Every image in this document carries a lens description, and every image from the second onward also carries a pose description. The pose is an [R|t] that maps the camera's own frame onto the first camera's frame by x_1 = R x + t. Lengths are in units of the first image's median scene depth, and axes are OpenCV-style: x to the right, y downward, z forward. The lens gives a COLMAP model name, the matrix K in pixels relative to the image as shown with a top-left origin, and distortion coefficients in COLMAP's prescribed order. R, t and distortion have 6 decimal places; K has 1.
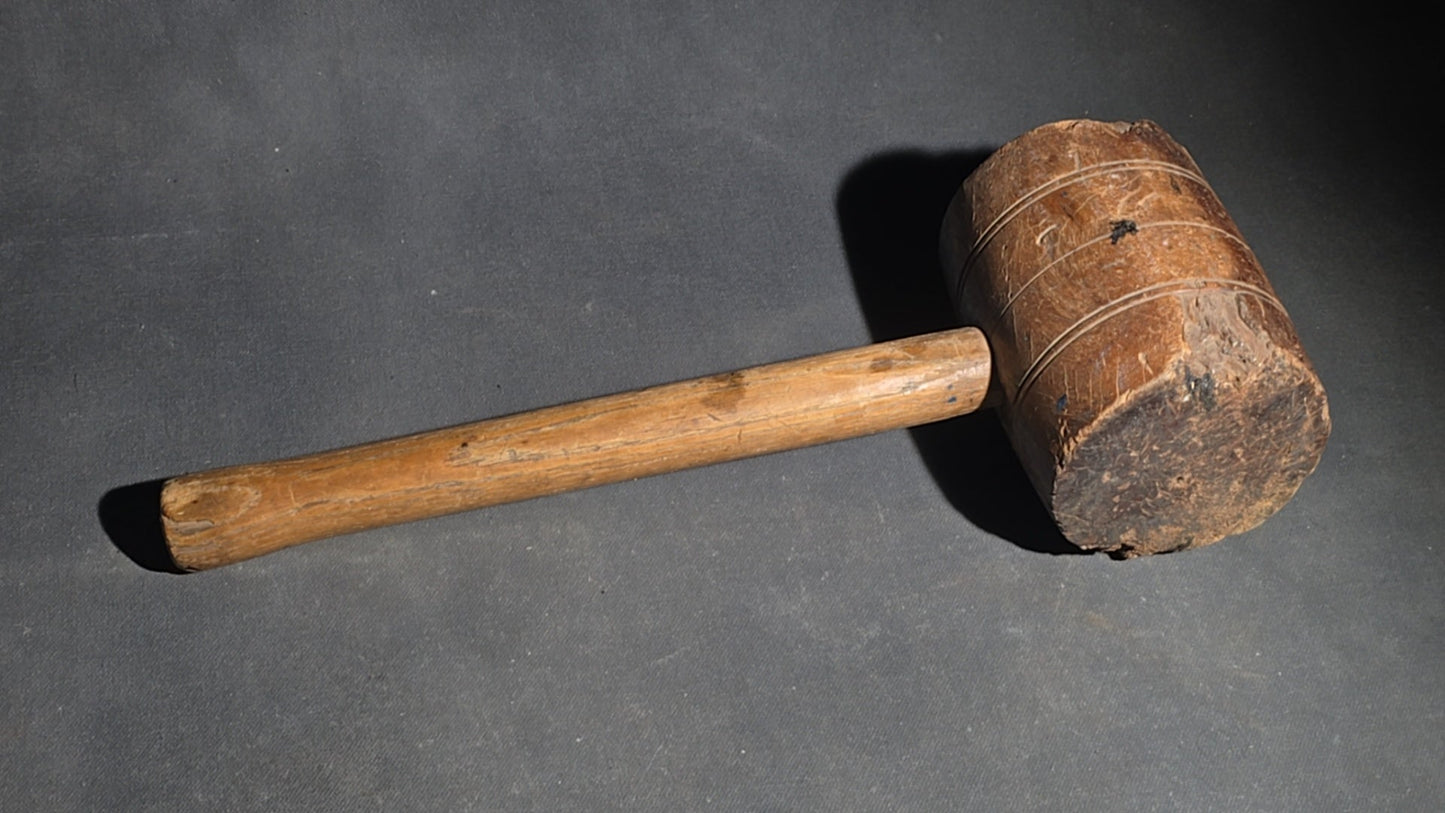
lens RADIAL K [[2181.2, 0, 722.5], [0, 2181.2, 406.5], [0, 0, 1]] dist [0.084644, -0.537910]
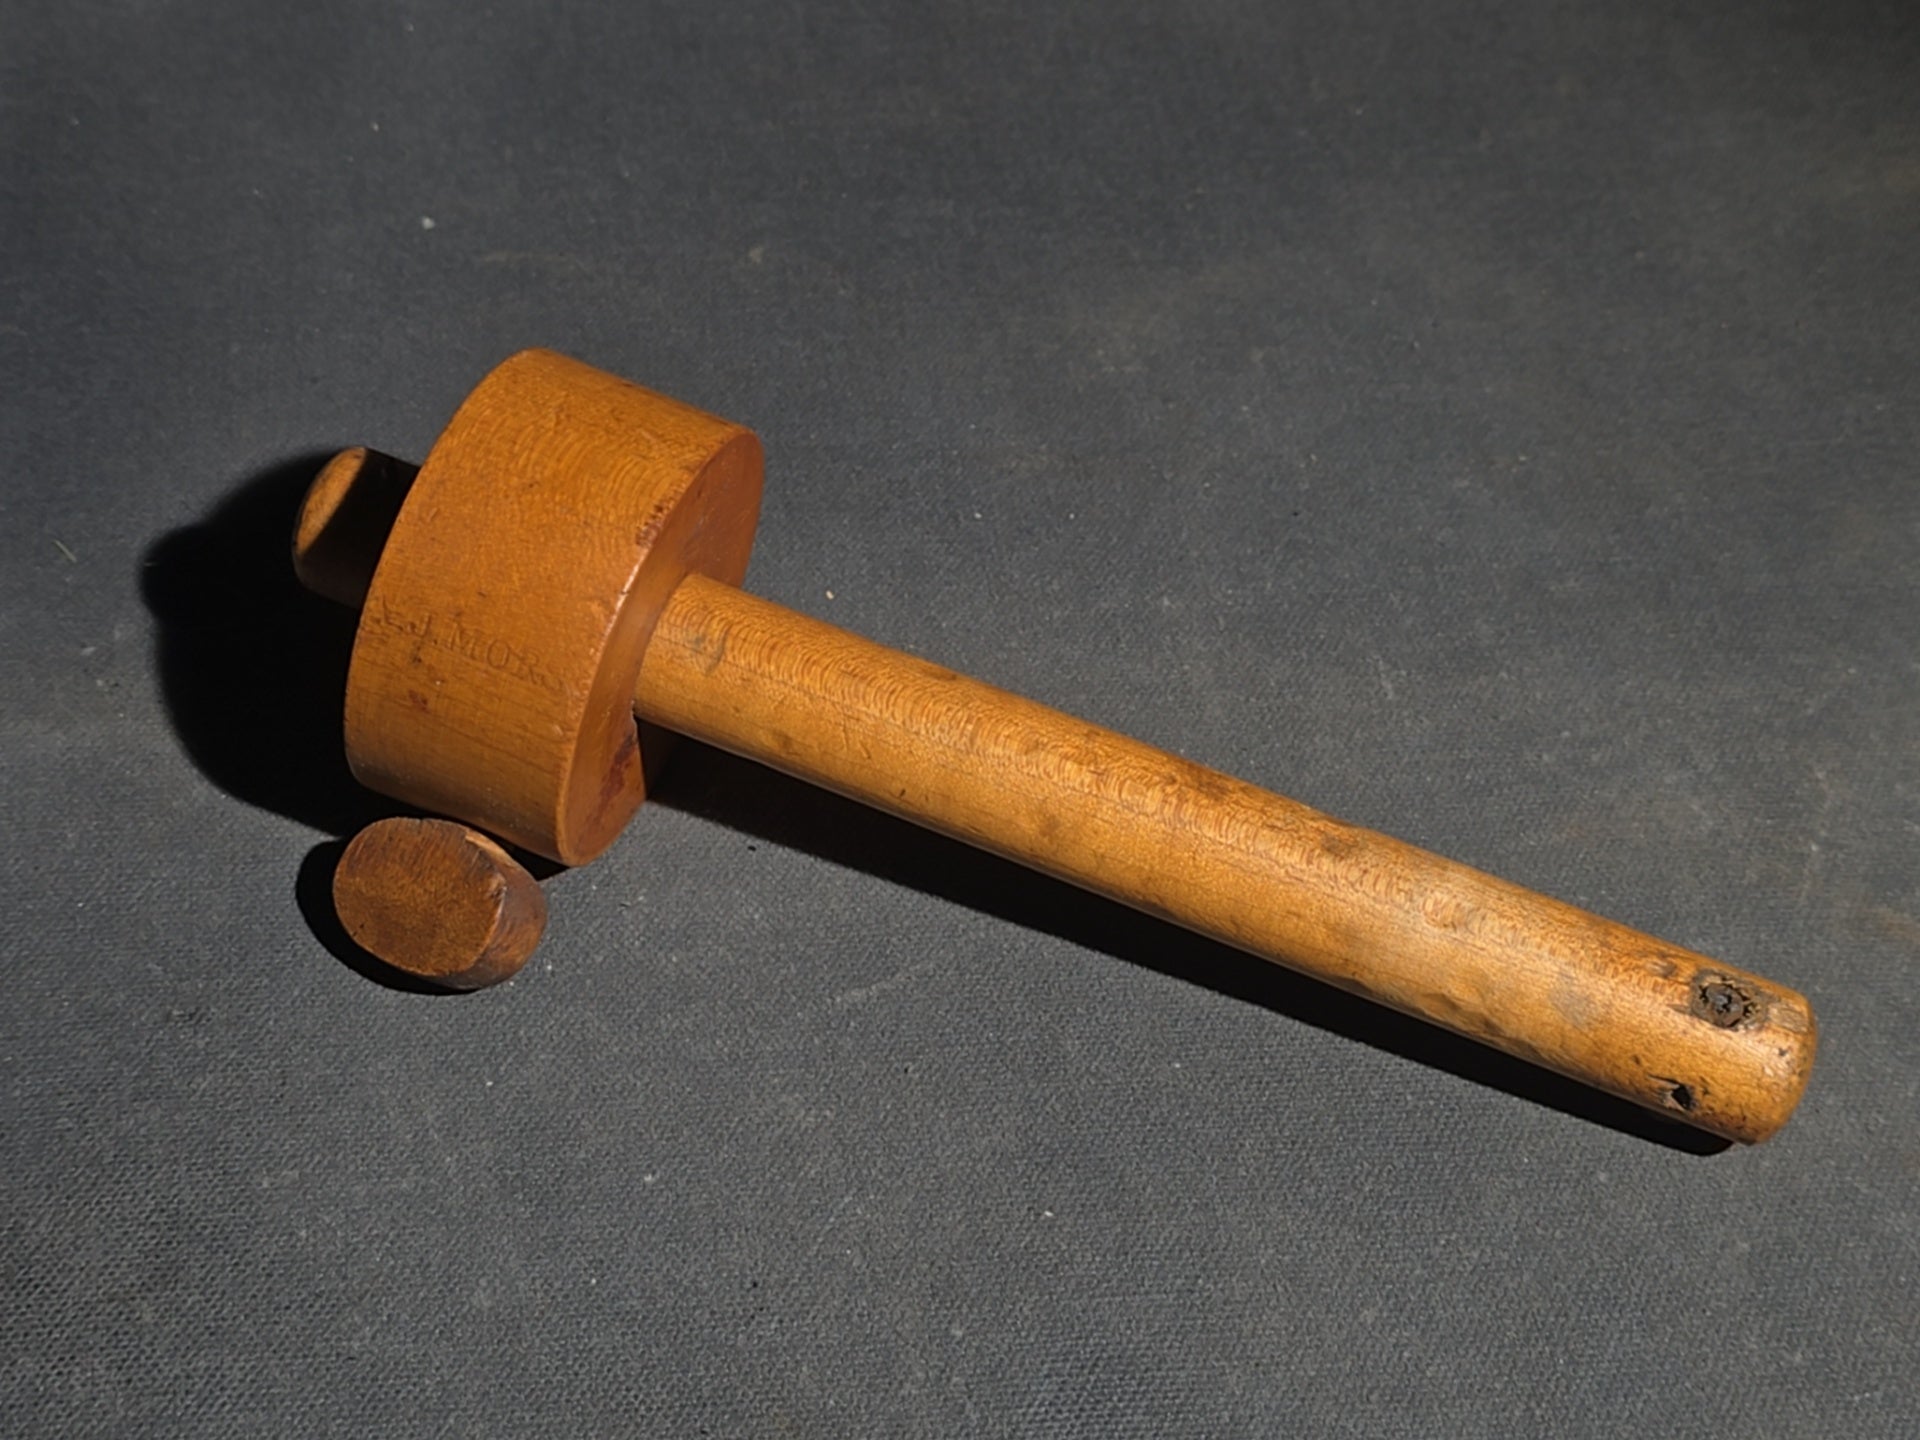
lens RADIAL K [[2939.0, 0, 960.0], [0, 2939.0, 720.0], [0, 0, 1]] dist [0.049246, -0.495740]
pose [[0.998422, 0.017270, -0.053441, 0.018614], [-0.018219, 0.999684, -0.017334, 0.067689], [0.053124, 0.018280, 0.998421, 0.402795]]
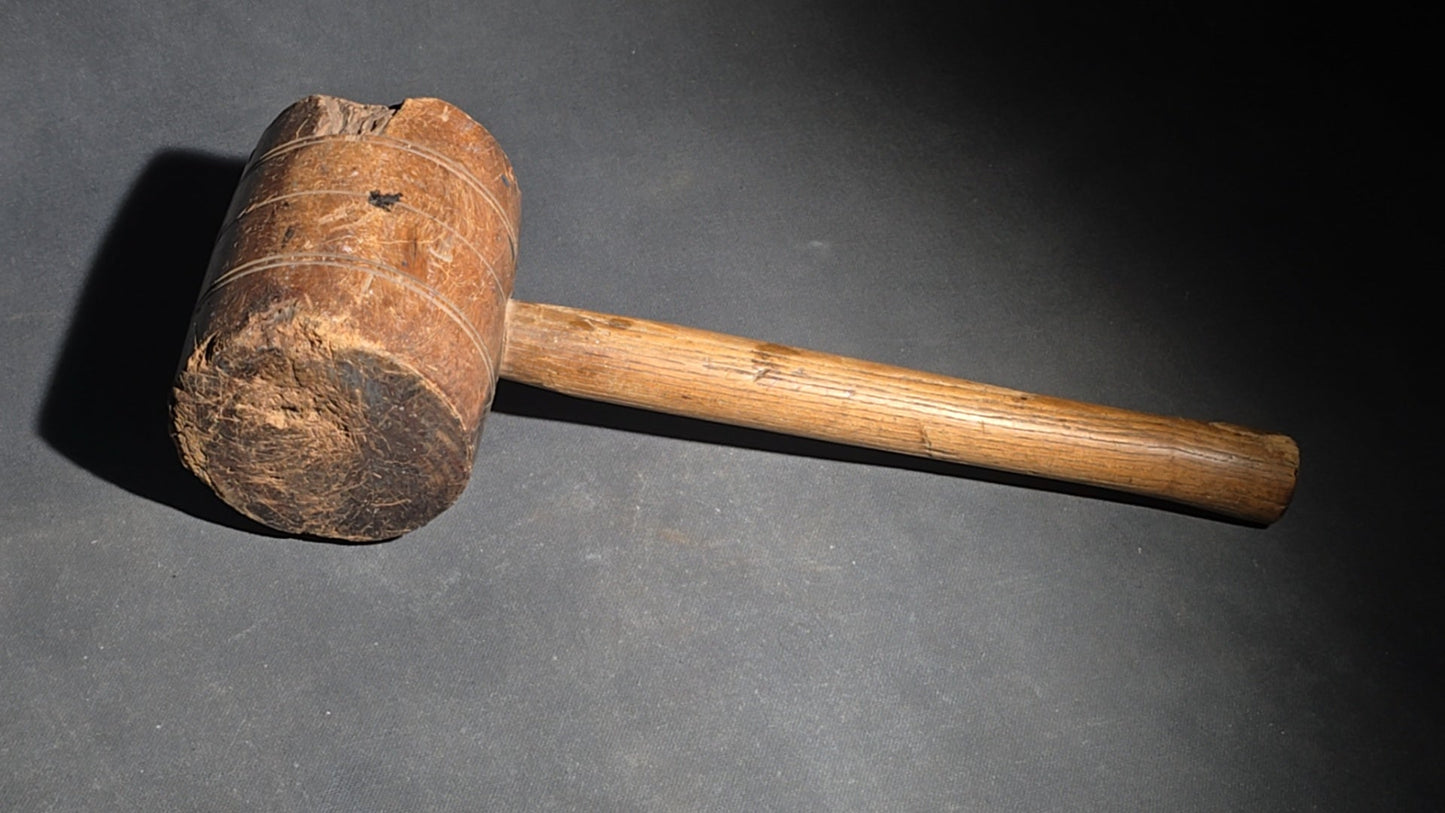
lens RADIAL K [[2181.2, 0, 722.5], [0, 2181.2, 406.5], [0, 0, 1]] dist [0.084644, -0.537910]
pose [[0.984330, -0.130116, 0.119018, 0.077075], [0.130553, 0.991433, 0.004154, 0.035100], [-0.118538, 0.011449, 0.992883, -0.010913]]
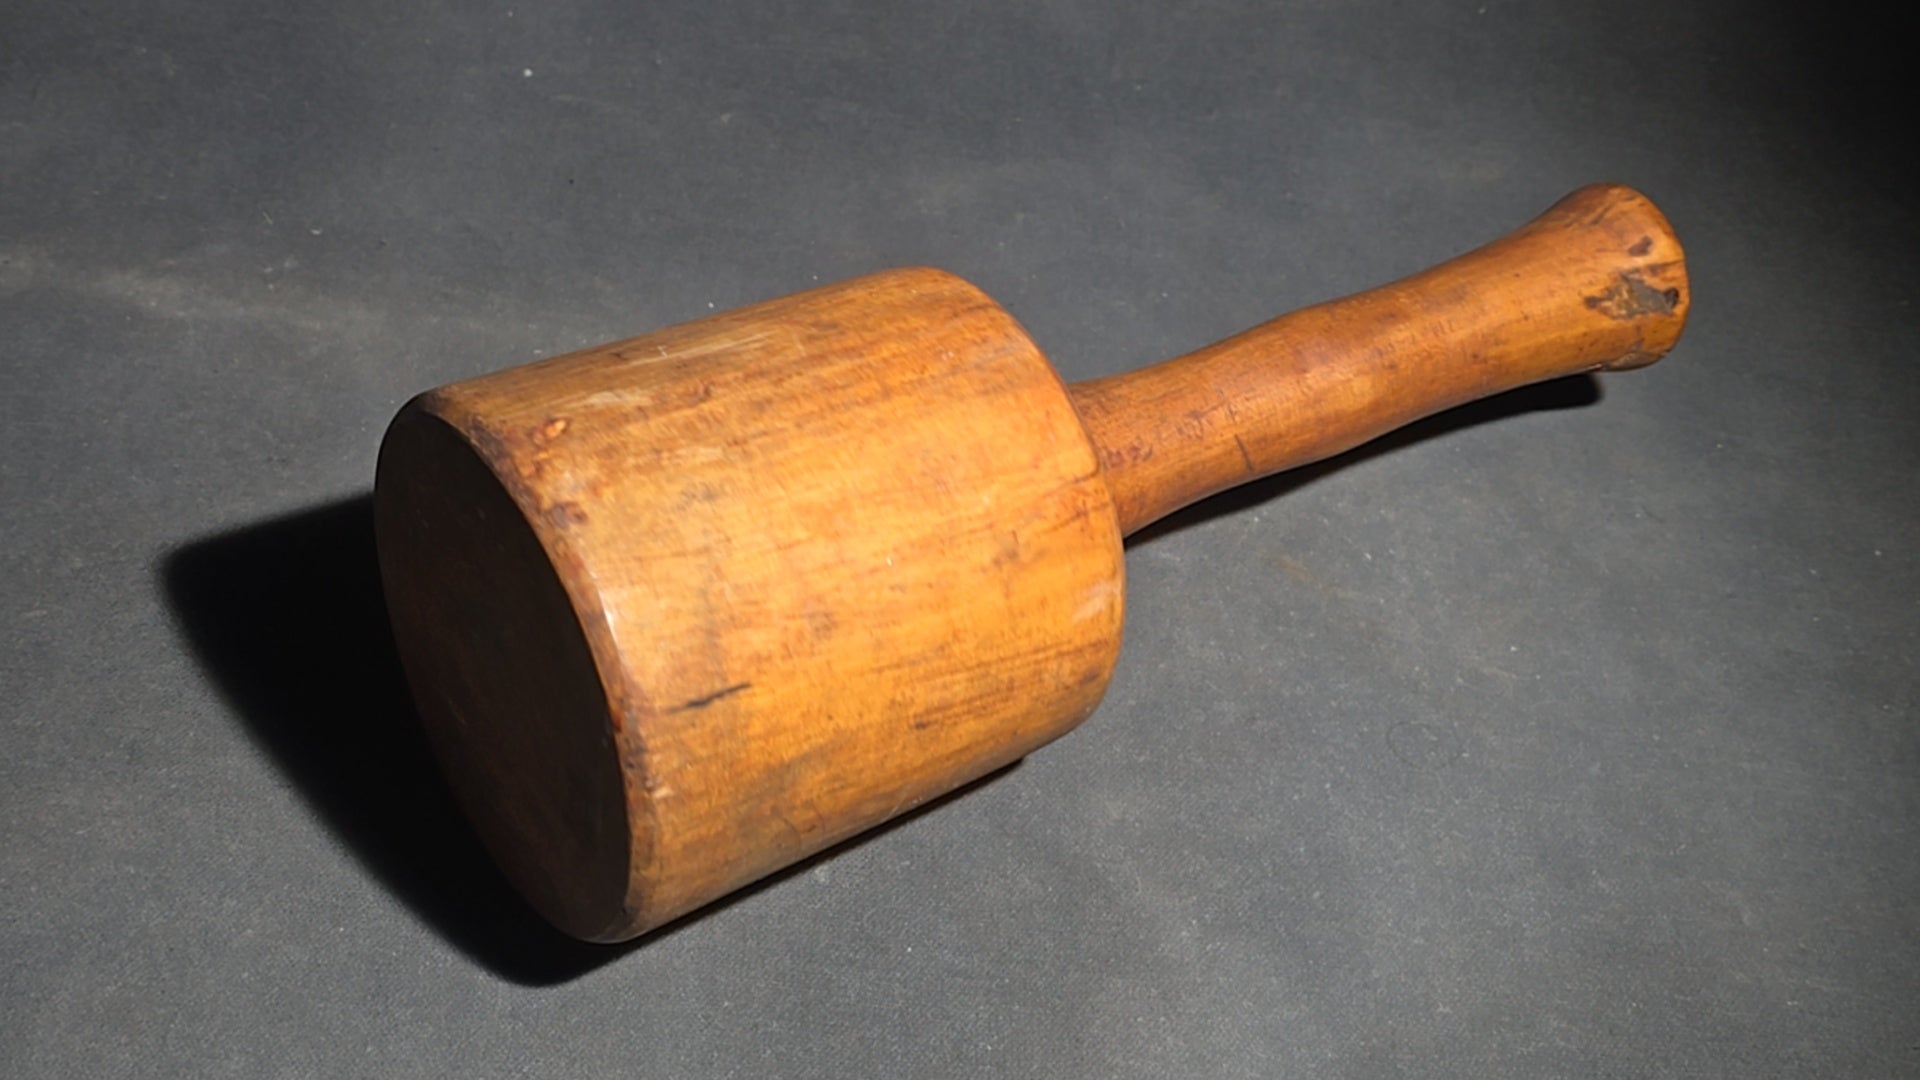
lens RADIAL K [[2879.6, 0, 958.3], [0, 2879.6, 511.4], [0, 0, 1]] dist [0.064975, -0.497107]
pose [[0.977876, 0.151411, -0.144337, 0.188714], [-0.168135, 0.979416, -0.111690, 0.192423], [0.124455, 0.133487, 0.983205, 0.072322]]
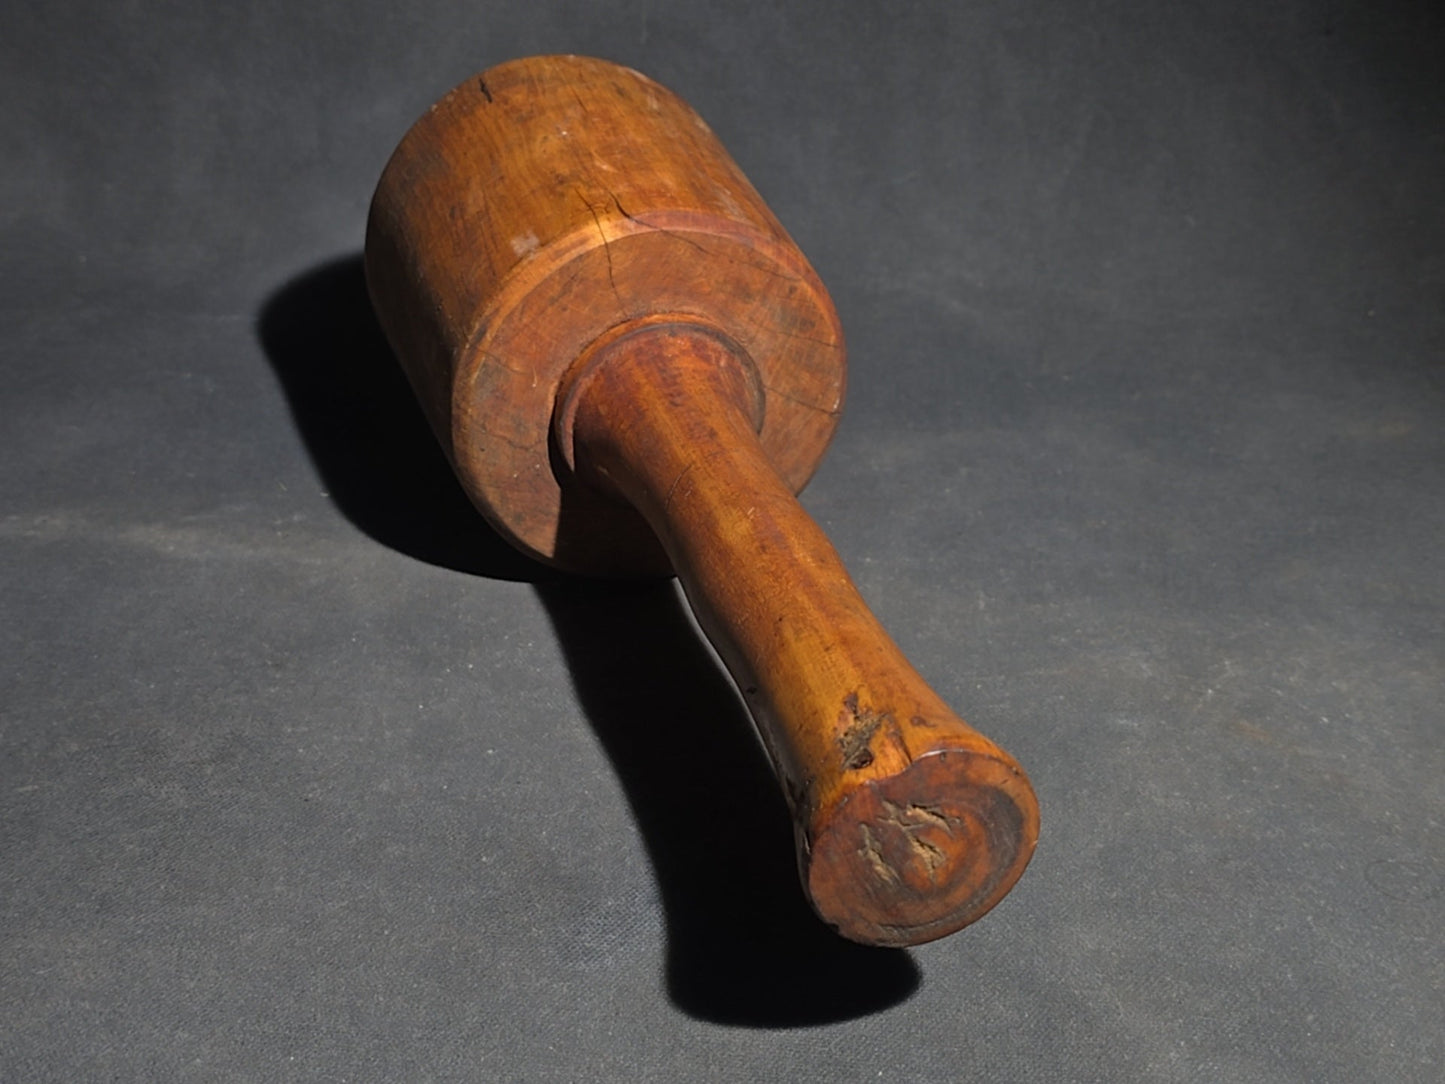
lens RADIAL K [[2185.5, 0, 722.5], [0, 2185.5, 542.0], [0, 0, 1]] dist [0.004726, -0.112243]
pose [[0.963278, 0.072370, -0.258570, 0.177185], [-0.154708, 0.936670, -0.314190, 0.276644], [0.219457, 0.342655, 0.913469, 0.282442]]
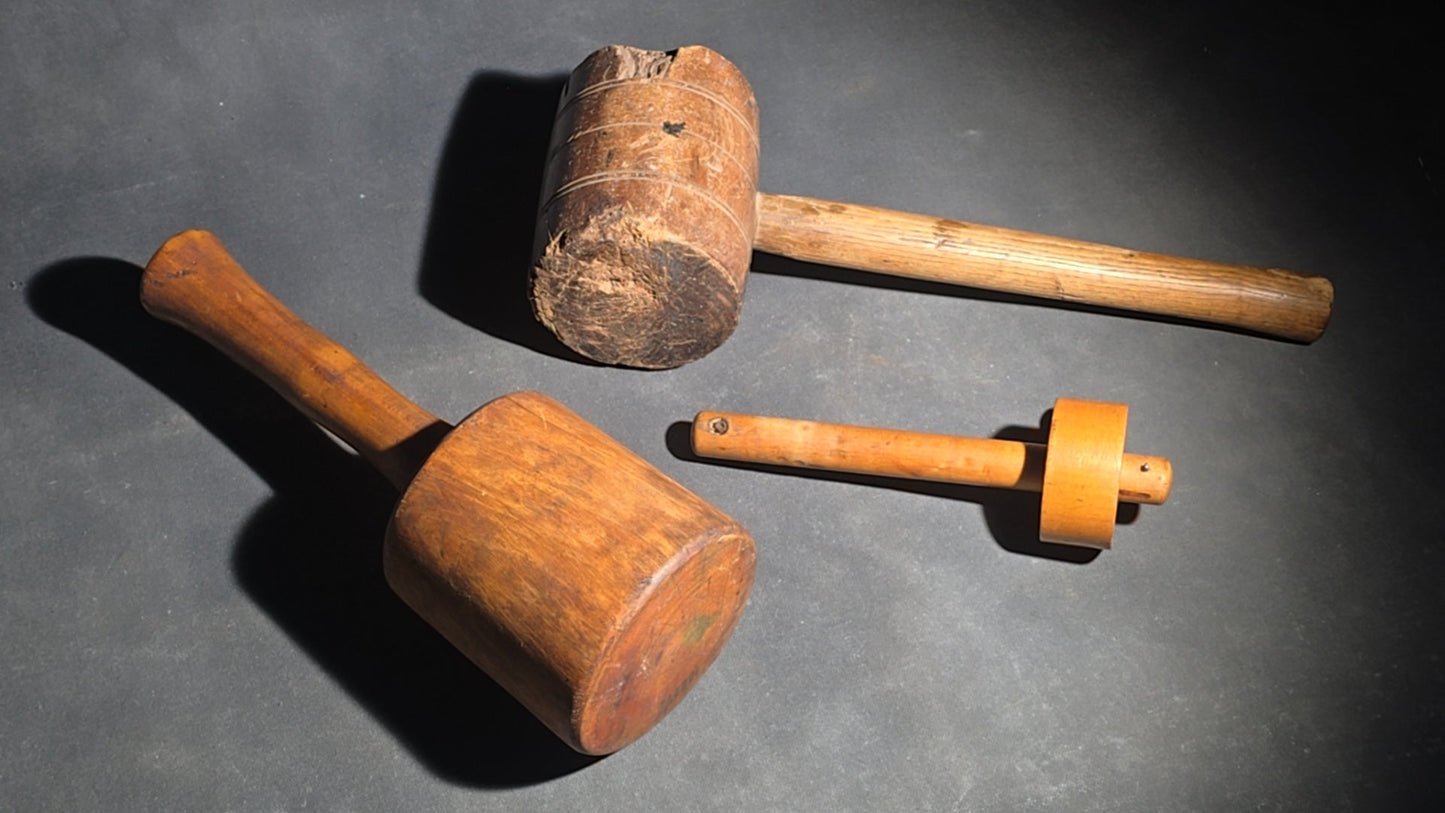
lens RADIAL K [[2167.2, 0, 721.2], [0, 2167.2, 385.0], [0, 0, 1]] dist [0.064975, -0.497107]
pose [[0.985521, -0.157519, 0.062738, -0.018311], [0.151123, 0.983822, 0.096208, -0.035226], [-0.076877, -0.085334, 0.993382, -0.370792]]
